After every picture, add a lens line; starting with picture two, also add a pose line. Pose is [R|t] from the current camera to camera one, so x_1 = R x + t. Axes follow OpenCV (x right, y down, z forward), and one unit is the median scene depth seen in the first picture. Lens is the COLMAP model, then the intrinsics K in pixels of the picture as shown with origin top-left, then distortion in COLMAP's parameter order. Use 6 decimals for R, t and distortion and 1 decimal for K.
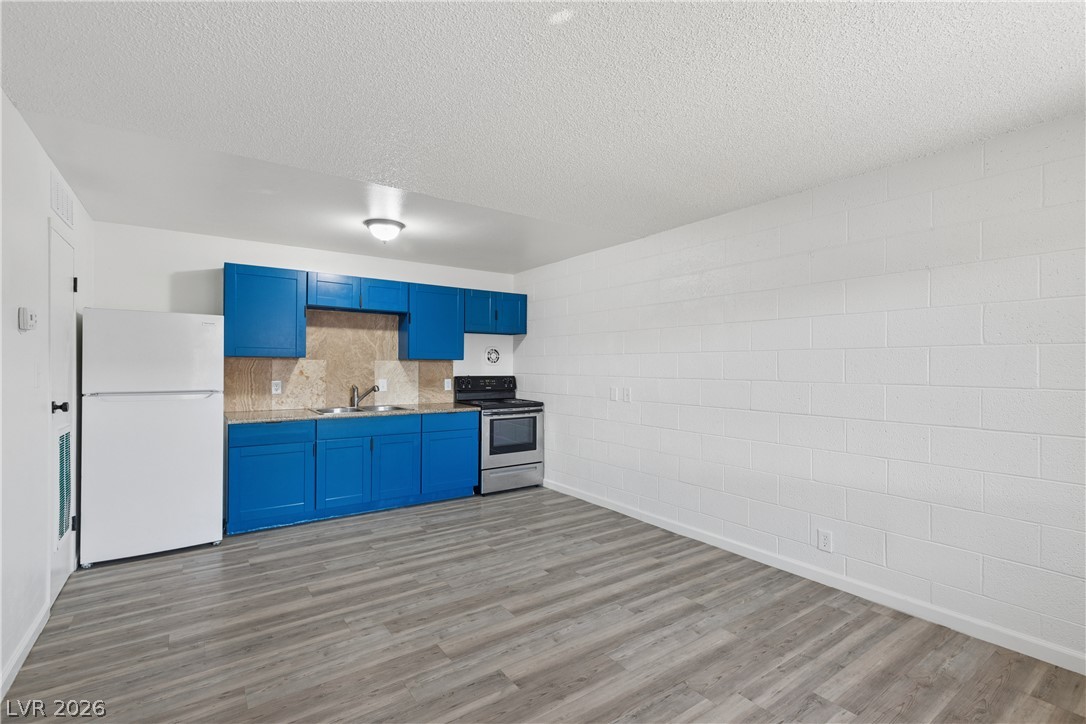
lens RADIAL K [[492.5, 0, 542.2], [0, 492.5, 365.9], [0, 0, 1]] dist [0.003374, -0.000227]
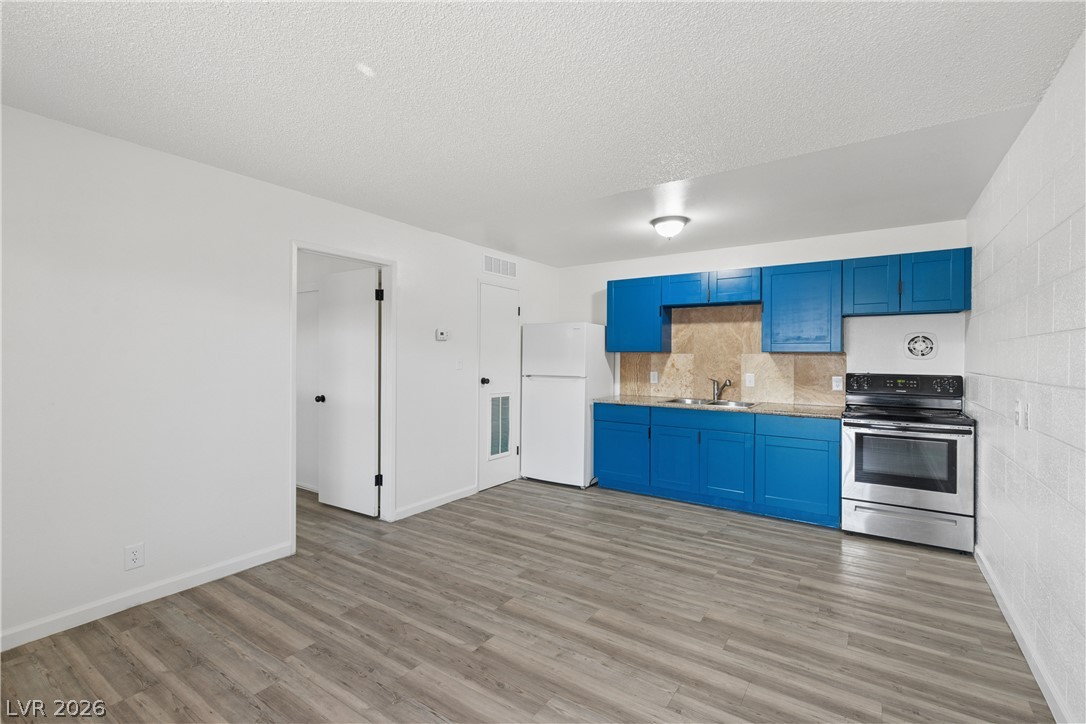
lens RADIAL K [[483.5, 0, 543.0], [0, 483.5, 362.0], [0, 0, 1]] dist [-0.000036, -0.000336]
pose [[0.348067, 0.006038, -0.937450, 0.469677], [-0.004244, 0.999979, 0.004865, 0.002058], [0.937460, 0.002285, 0.348086, 0.357762]]
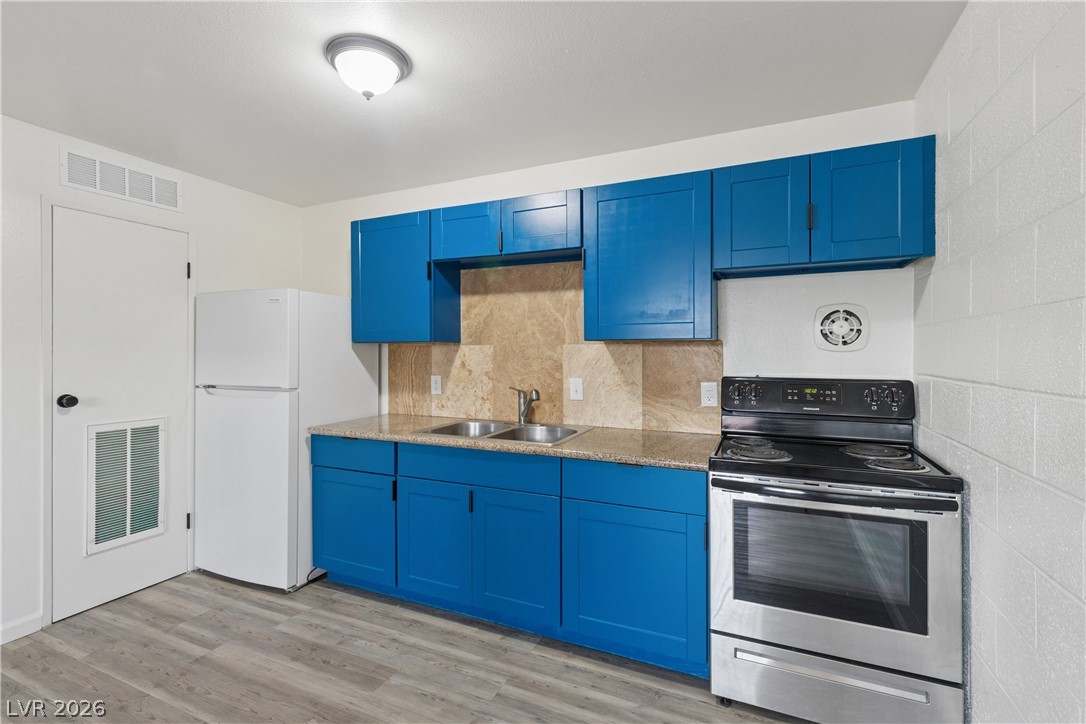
lens RADIAL K [[489.3, 0, 545.4], [0, 489.3, 355.8], [0, 0, 1]] dist [0.003182, -0.000553]
pose [[0.506827, -0.000057, -0.862048, 0.155698], [0.004201, 0.999988, 0.002404, 0.000601], [0.862038, -0.004840, 0.506821, 0.802700]]
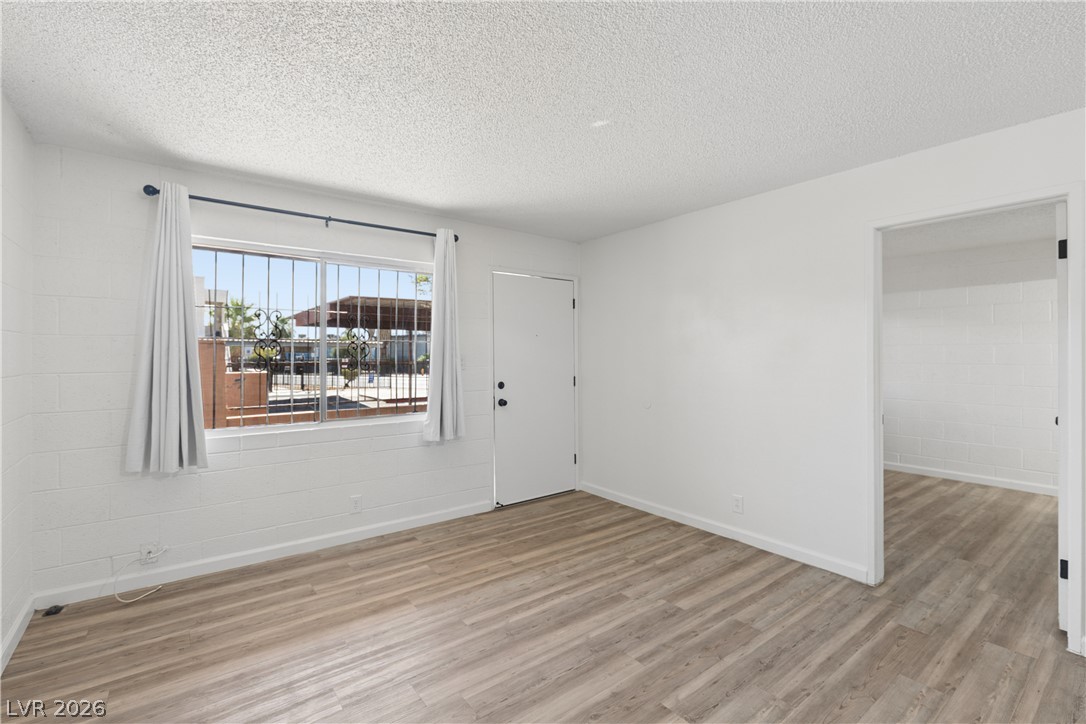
lens RADIAL K [[489.3, 0, 545.4], [0, 489.3, 355.8], [0, 0, 1]] dist [0.003182, -0.000553]
pose [[-0.999302, -0.002775, -0.037254, 0.096044], [-0.002767, 0.999996, -0.000266, 0.001367], [0.037254, -0.000163, -0.999306, 0.886514]]
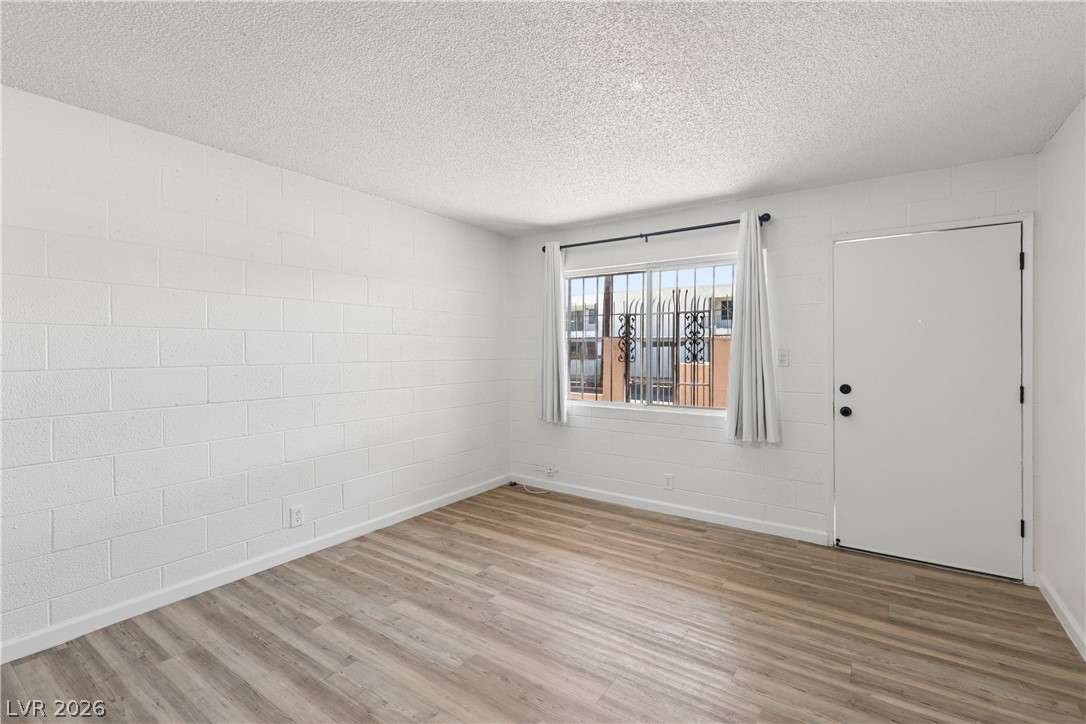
lens RADIAL K [[489.3, 0, 545.4], [0, 489.3, 355.8], [0, 0, 1]] dist [0.003182, -0.000553]
pose [[-0.345565, -0.015999, 0.938258, -0.393261], [-0.003671, 0.999870, 0.015697, -0.000920], [-0.938388, 0.001980, -0.345579, 0.597553]]
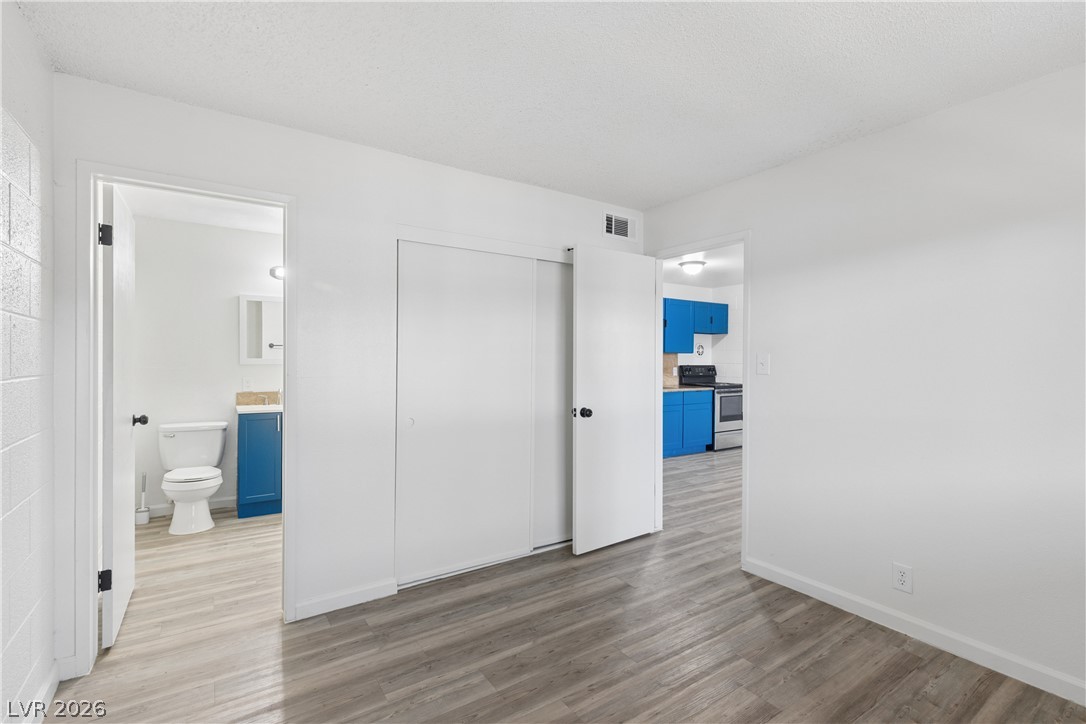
lens RADIAL K [[498.9, 0, 543.0], [0, 498.9, 362.0], [0, 0, 1]] dist [0.001265, -0.000108]
pose [[0.999627, 0.002113, -0.027218, -0.649567], [-0.001851, 0.999952, 0.009659, -0.000614], [0.027237, -0.009605, 0.999583, -0.475995]]
